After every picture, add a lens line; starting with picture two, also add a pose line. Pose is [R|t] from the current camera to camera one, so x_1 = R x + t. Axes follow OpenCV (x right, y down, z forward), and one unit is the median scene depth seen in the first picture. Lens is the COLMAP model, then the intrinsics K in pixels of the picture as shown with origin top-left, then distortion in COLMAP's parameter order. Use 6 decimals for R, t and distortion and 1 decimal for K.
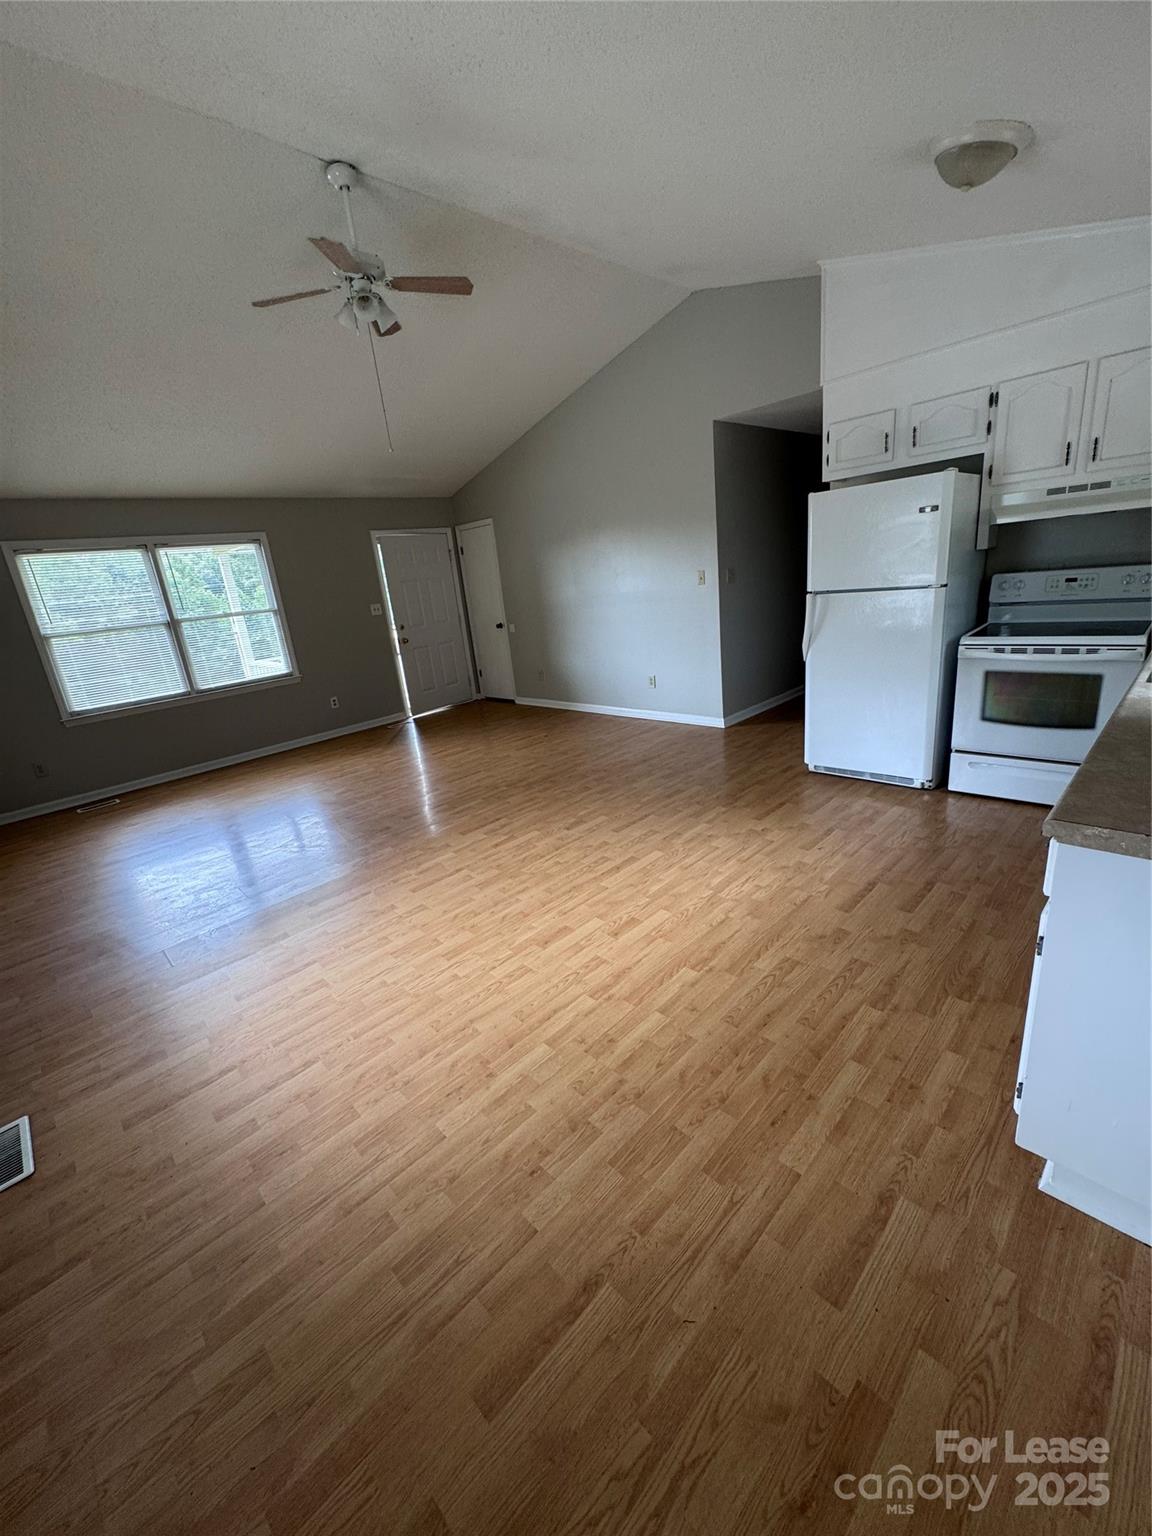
lens RADIAL K [[614.5, 0, 571.8], [0, 614.5, 773.0], [0, 0, 1]] dist [-0.000431, 0.000011]
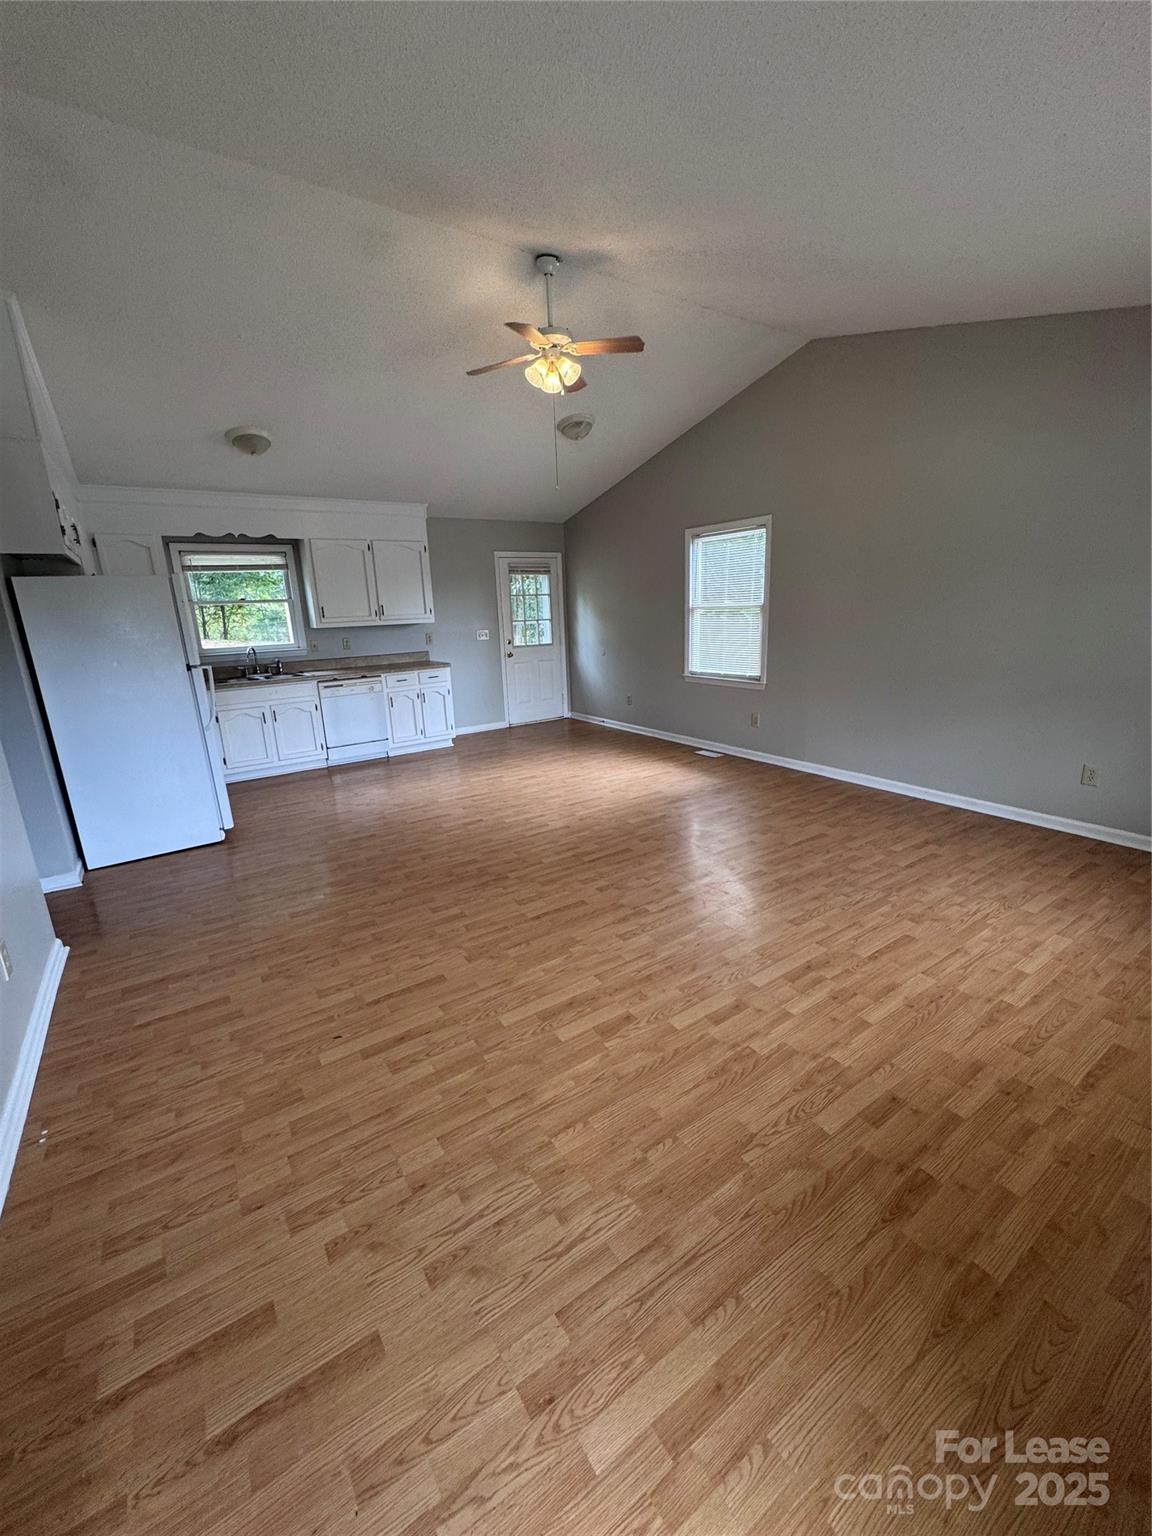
lens RADIAL K [[614.5, 0, 570.5], [0, 614.5, 769.7], [0, 0, 1]] dist [-0.000431, 0.000011]
pose [[-0.972950, 0.089194, 0.213105, -0.443112], [0.190782, 0.830411, 0.523469, -0.587949], [-0.130274, 0.549966, -0.824964, 1.921703]]
